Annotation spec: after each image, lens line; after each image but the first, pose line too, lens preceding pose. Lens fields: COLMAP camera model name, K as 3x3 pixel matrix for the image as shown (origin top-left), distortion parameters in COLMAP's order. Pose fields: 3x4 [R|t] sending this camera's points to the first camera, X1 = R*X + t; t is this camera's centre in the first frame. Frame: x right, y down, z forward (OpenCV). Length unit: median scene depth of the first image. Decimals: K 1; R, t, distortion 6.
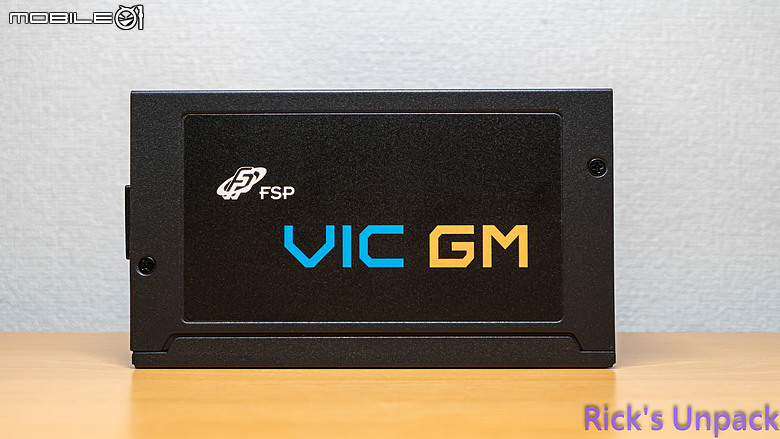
lens RADIAL K [[928.1, 0, 399.0], [0, 928.1, 213.5], [0, 0, 1]] dist [-0.003042, 0.019584]
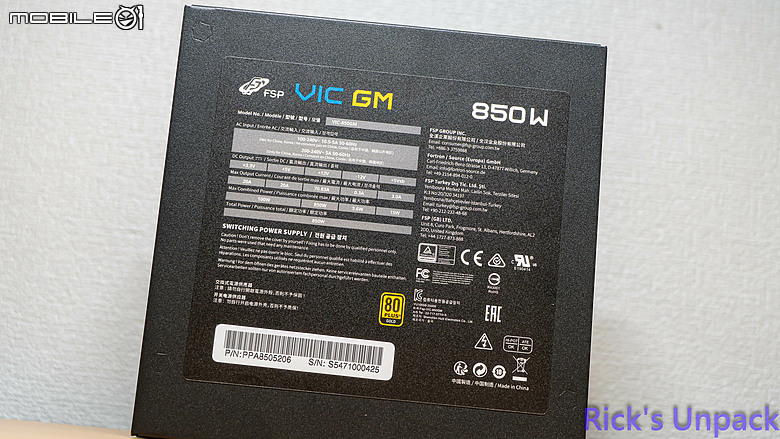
lens RADIAL K [[1112.4, 0, 400.4], [0, 1112.4, 215.3], [0, 0, 1]] dist [-0.003644, 0.033479]
pose [[0.994593, 0.097409, 0.036002, 0.005605], [-0.090583, 0.983281, -0.157967, 0.054443], [-0.050788, 0.153851, 0.986788, -0.128727]]
